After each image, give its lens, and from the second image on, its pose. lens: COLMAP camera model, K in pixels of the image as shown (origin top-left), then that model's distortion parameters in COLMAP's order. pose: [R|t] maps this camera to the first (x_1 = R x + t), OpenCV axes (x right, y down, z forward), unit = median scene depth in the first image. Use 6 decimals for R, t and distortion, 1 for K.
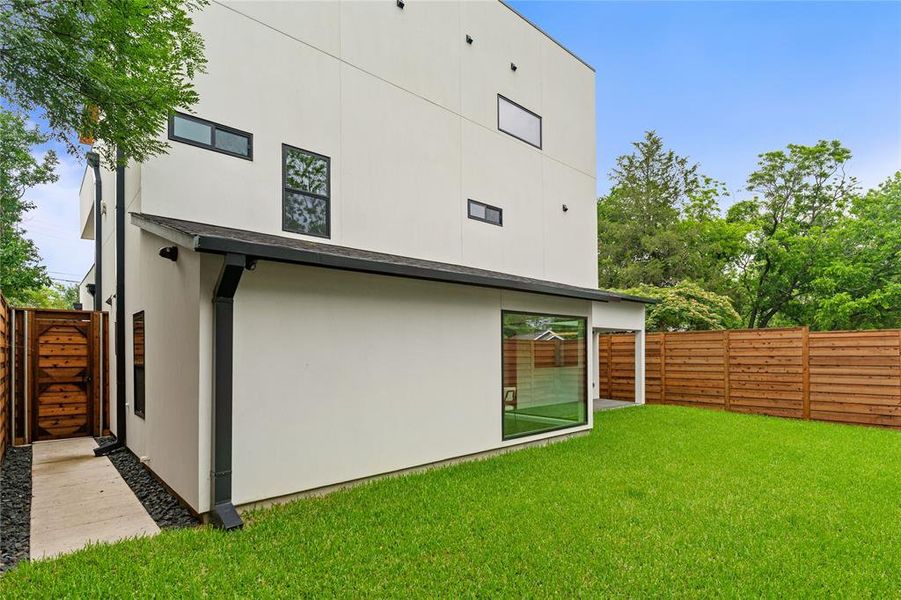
lens RADIAL K [[463.6, 0, 451.2], [0, 463.6, 319.2], [0, 0, 1]] dist [-0.001161, -0.000660]
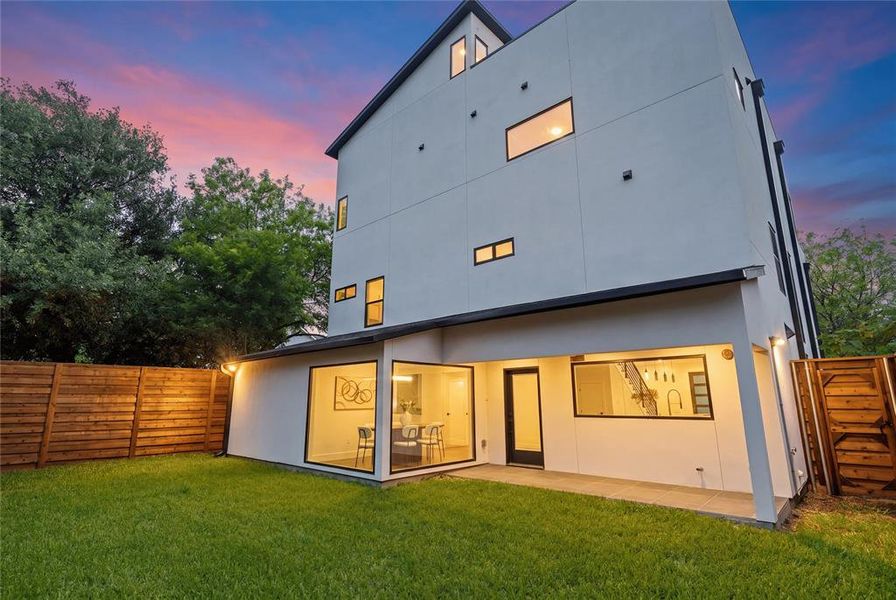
lens RADIAL K [[449.1, 0, 448.5], [0, 449.1, 287.3], [0, 0, 1]] dist [-0.000493, -0.000202]
pose [[0.088335, -0.247702, -0.964801, 0.952682], [0.072130, 0.967635, -0.241825, 0.072893], [0.993476, -0.048229, 0.103342, 0.764547]]
